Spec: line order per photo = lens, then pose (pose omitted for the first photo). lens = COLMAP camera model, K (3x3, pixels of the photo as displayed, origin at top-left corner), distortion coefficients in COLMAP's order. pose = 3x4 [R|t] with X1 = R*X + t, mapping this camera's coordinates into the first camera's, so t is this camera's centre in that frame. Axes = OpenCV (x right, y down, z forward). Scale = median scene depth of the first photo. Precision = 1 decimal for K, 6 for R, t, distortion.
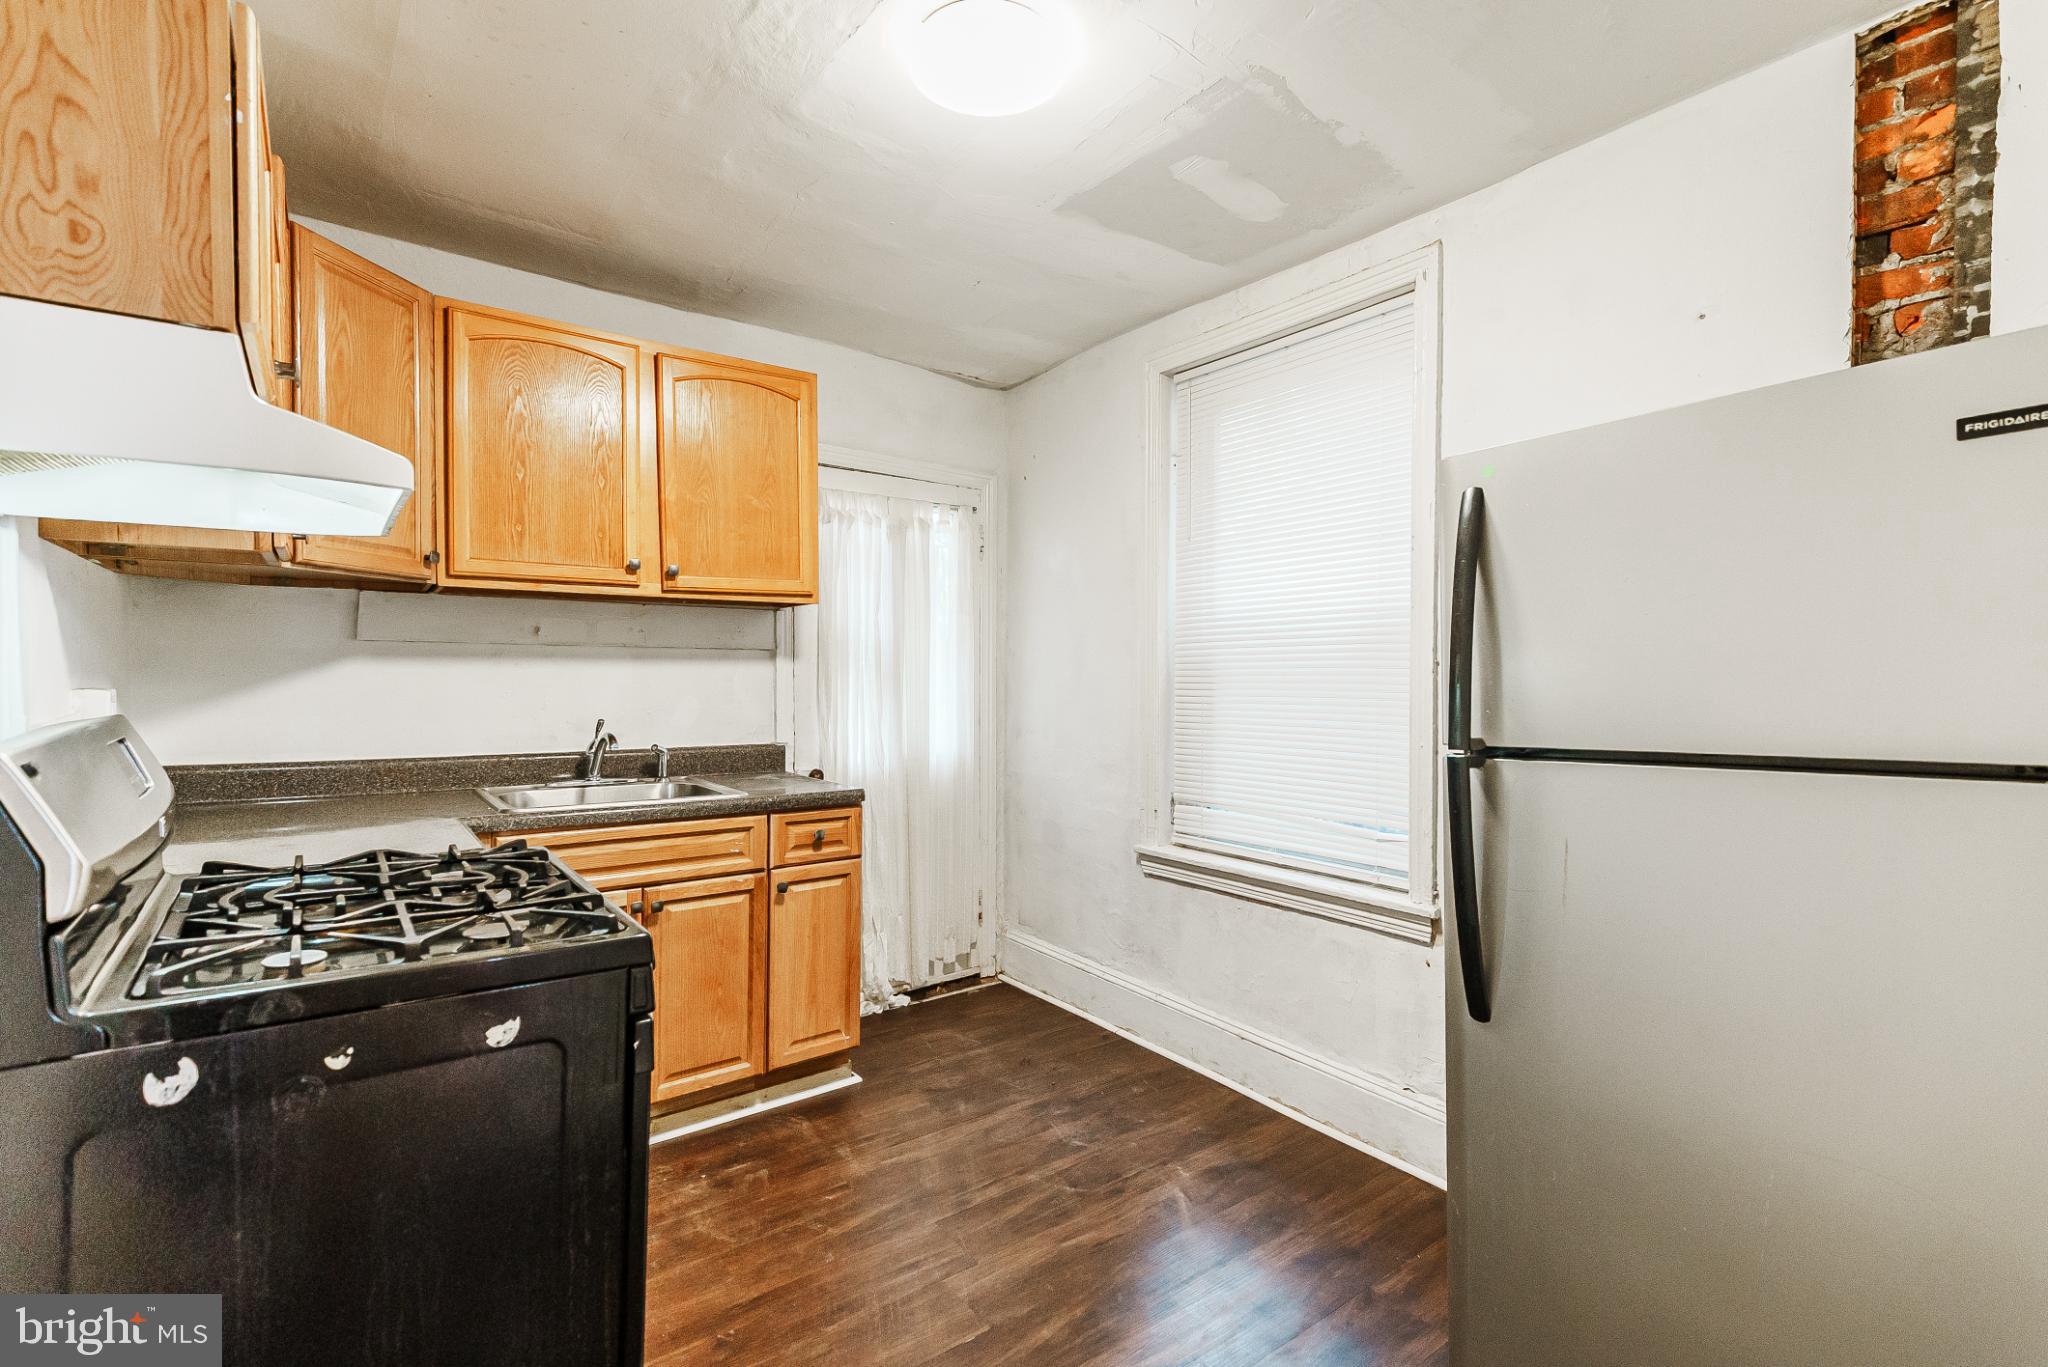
lens RADIAL K [[931.6, 0, 1031.9], [0, 931.6, 684.1], [0, 0, 1]] dist [0.004631, -0.000914]
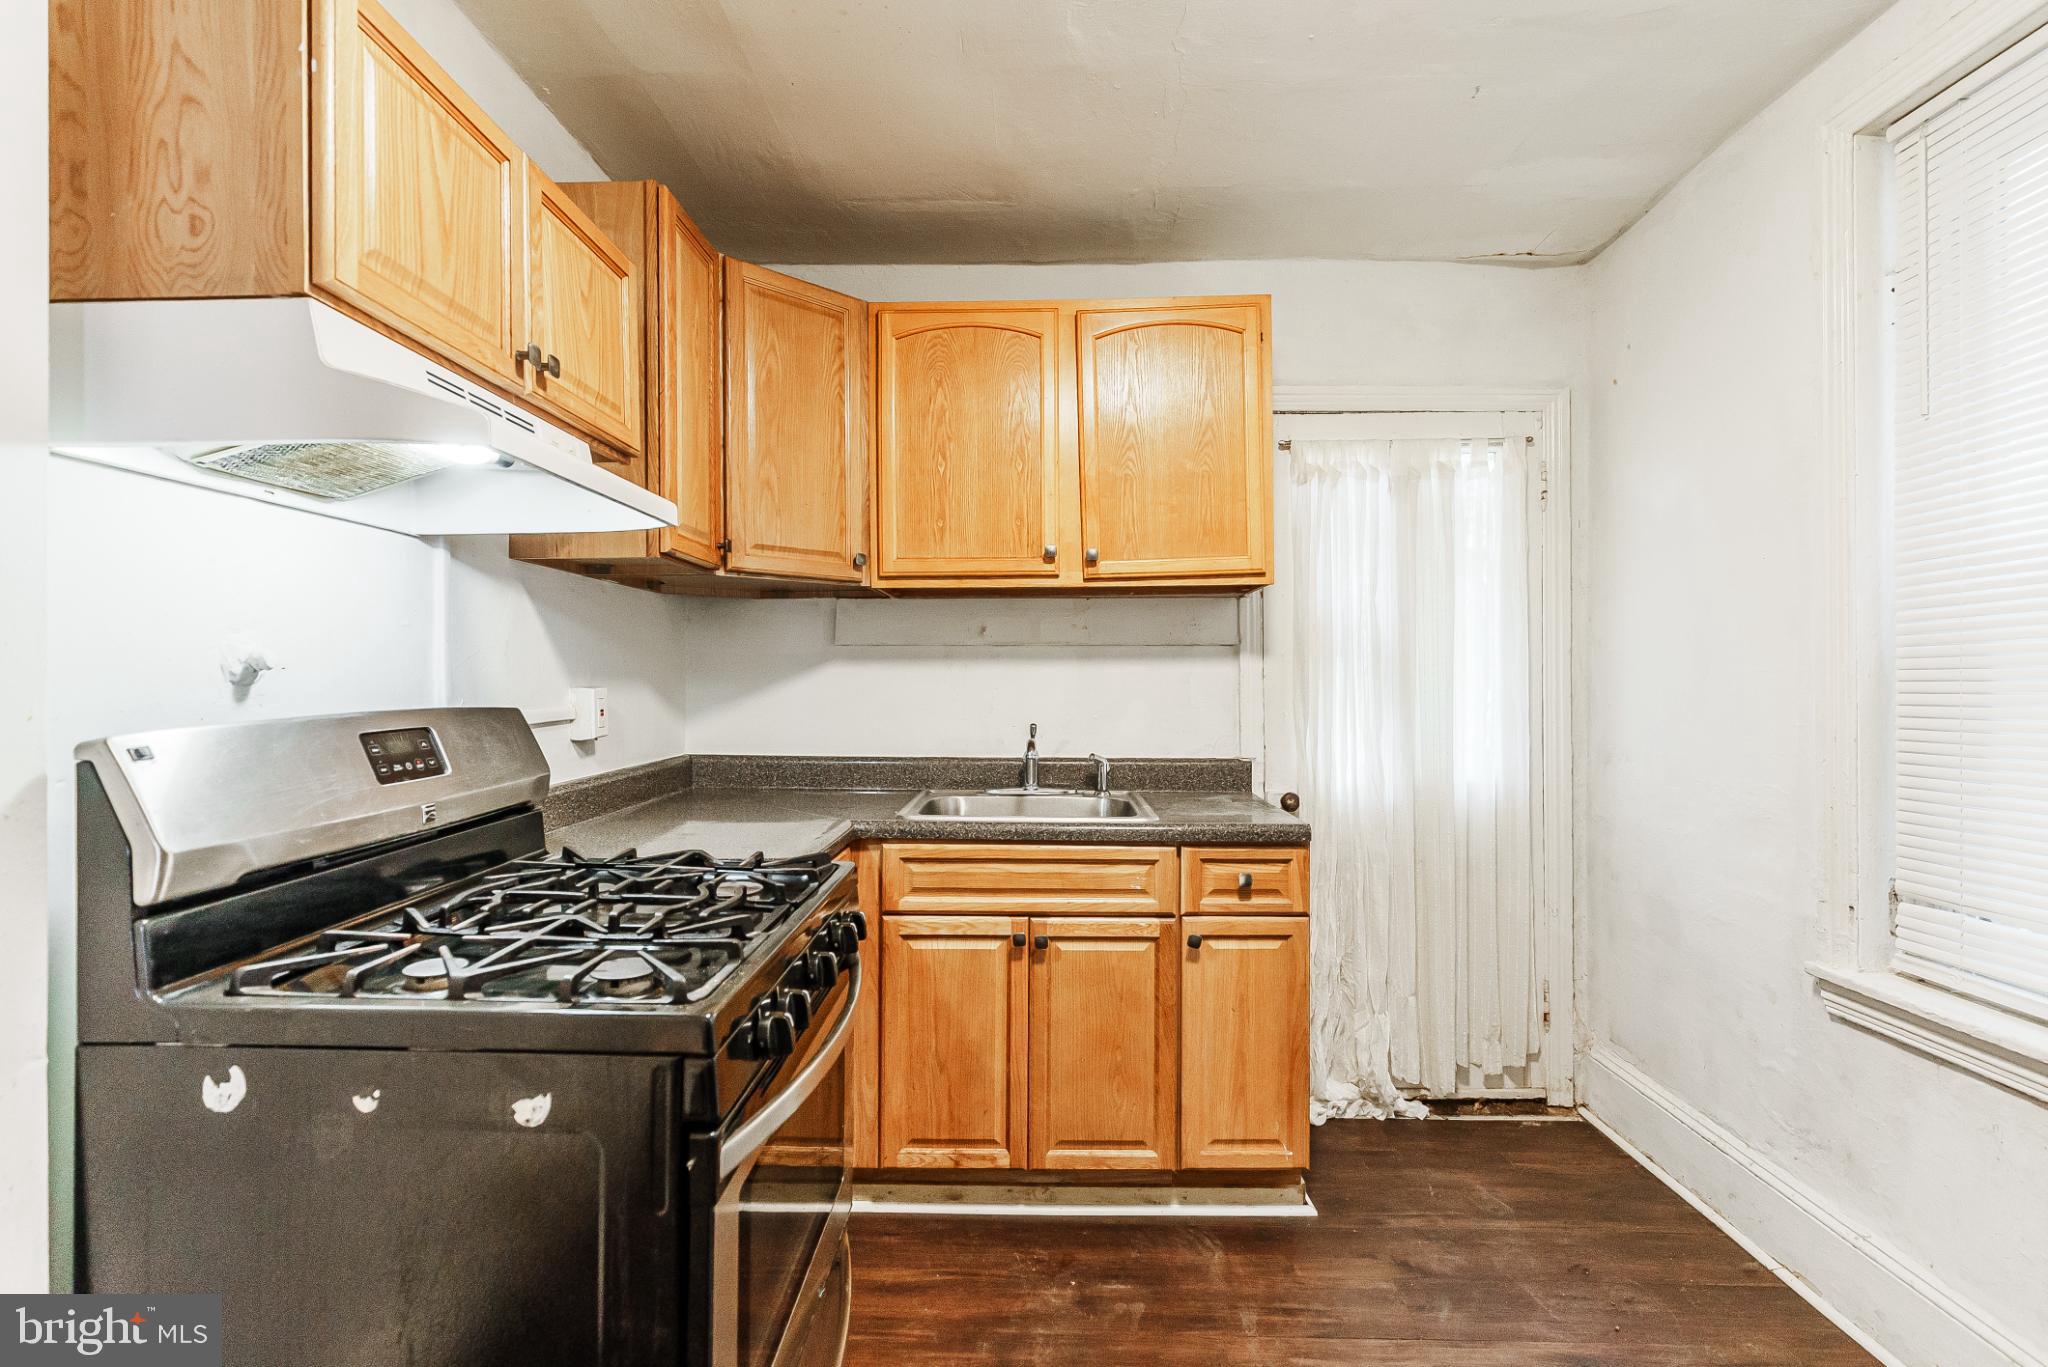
lens RADIAL K [[931.6, 0, 1031.9], [0, 931.6, 684.1], [0, 0, 1]] dist [0.004631, -0.000914]
pose [[0.779983, -0.005508, -0.625777, 0.113471], [-0.001849, 0.999937, -0.011106, 0.008550], [0.625798, 0.009819, 0.779923, 0.277287]]
